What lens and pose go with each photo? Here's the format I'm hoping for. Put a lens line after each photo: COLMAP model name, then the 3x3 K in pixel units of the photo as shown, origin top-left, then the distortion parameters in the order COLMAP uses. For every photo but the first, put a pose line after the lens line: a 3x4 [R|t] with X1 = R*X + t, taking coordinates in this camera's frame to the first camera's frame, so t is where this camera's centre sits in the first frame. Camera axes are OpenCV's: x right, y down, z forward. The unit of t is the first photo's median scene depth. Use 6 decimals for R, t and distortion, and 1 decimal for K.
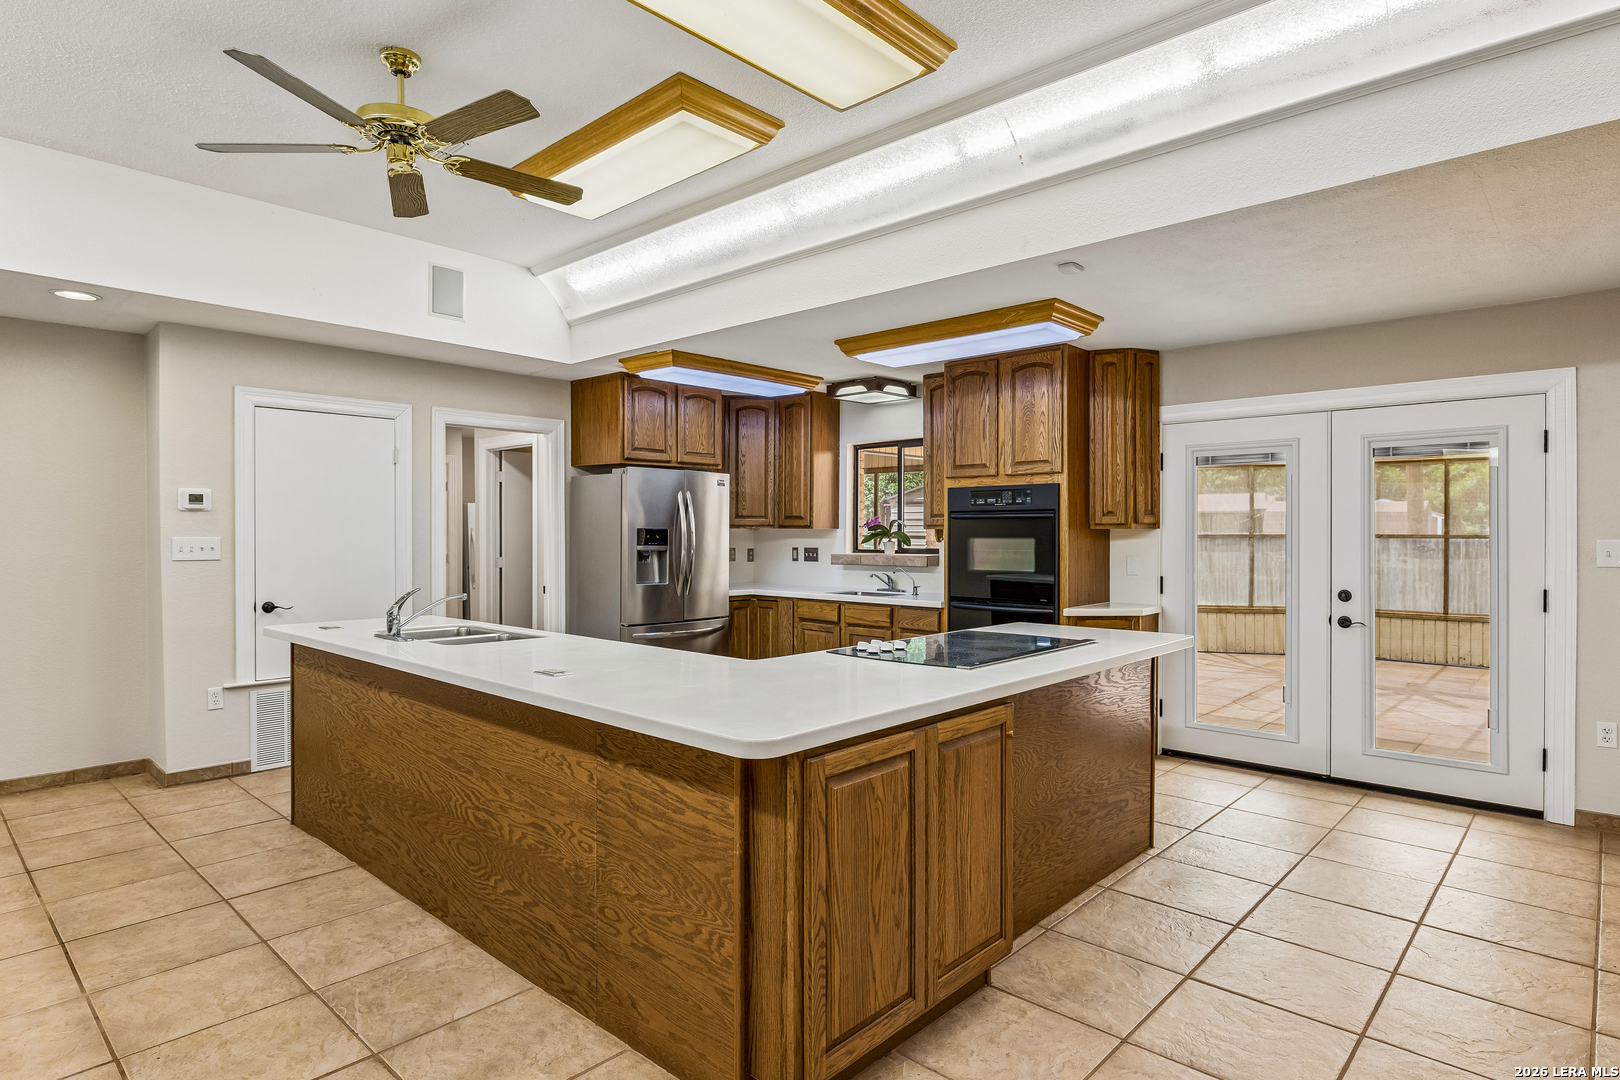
lens RADIAL K [[859.9, 0, 805.5], [0, 859.9, 537.9], [0, 0, 1]] dist [-0.007376, -0.001682]
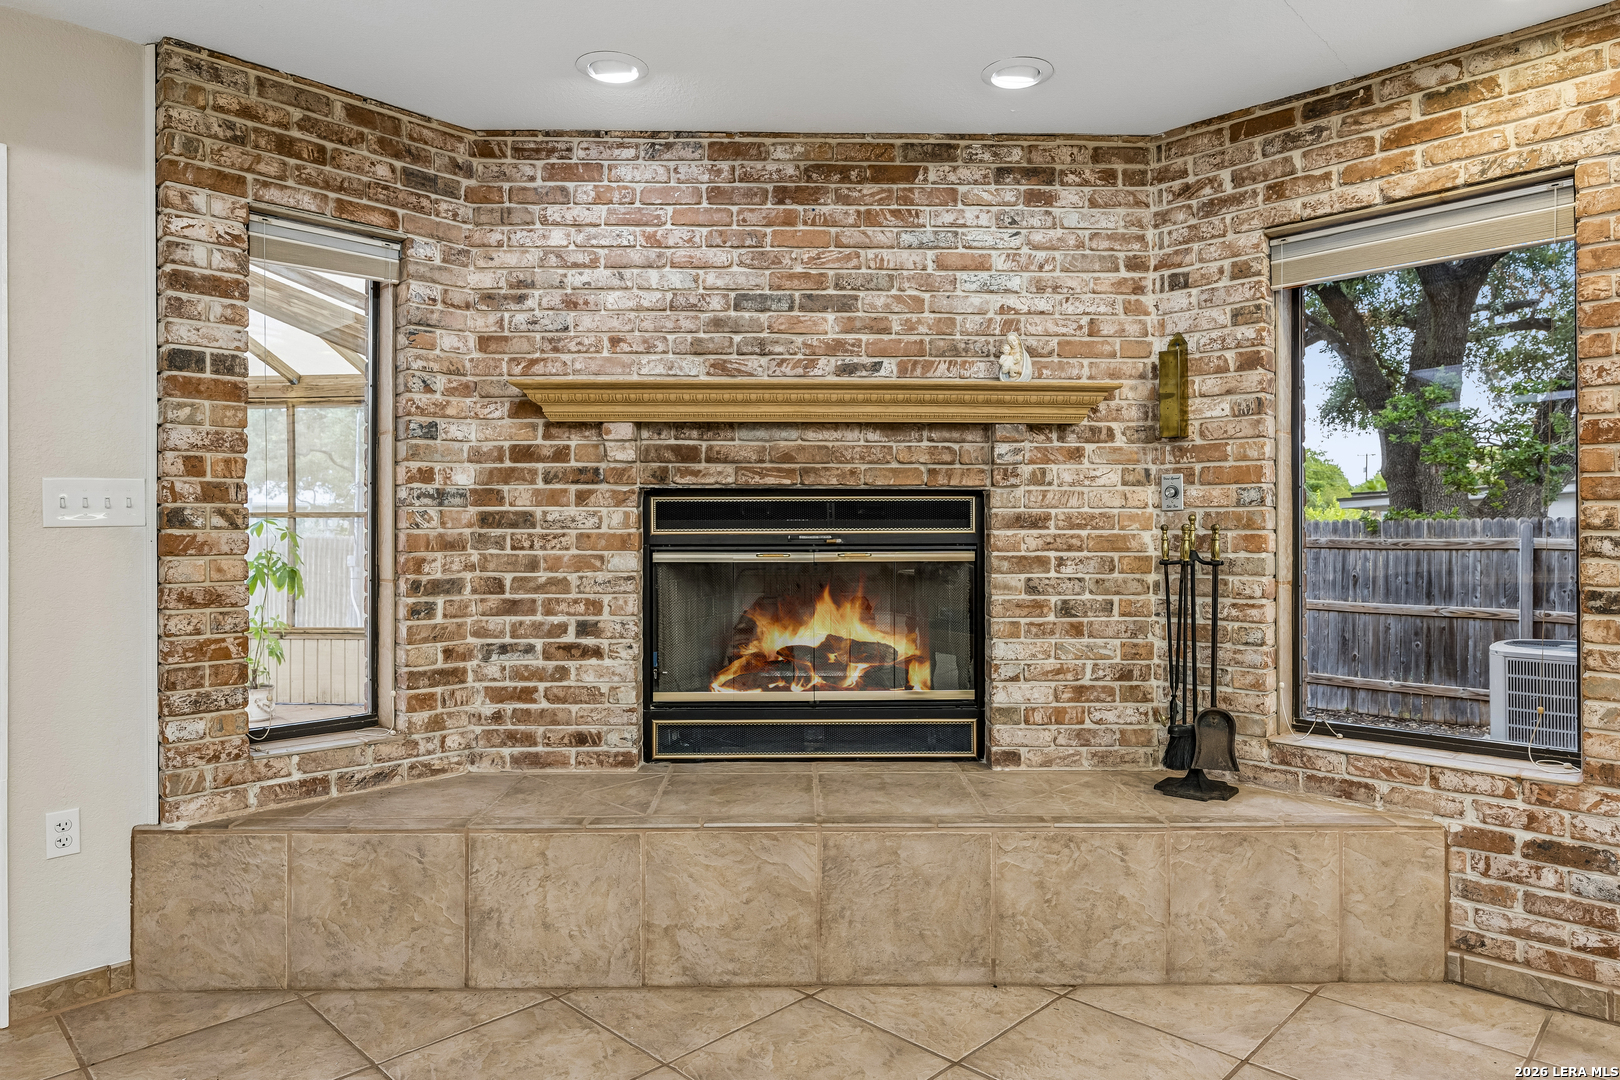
lens RADIAL K [[995.1, 0, 802.1], [0, 995.1, 523.8], [0, 0, 1]] dist [-0.005351, -0.002510]
pose [[0.028144, 0.003921, 0.999596, 0.243213], [0.008017, 0.999959, -0.004148, 0.029825], [-0.999572, 0.008131, 0.028112, 0.387586]]
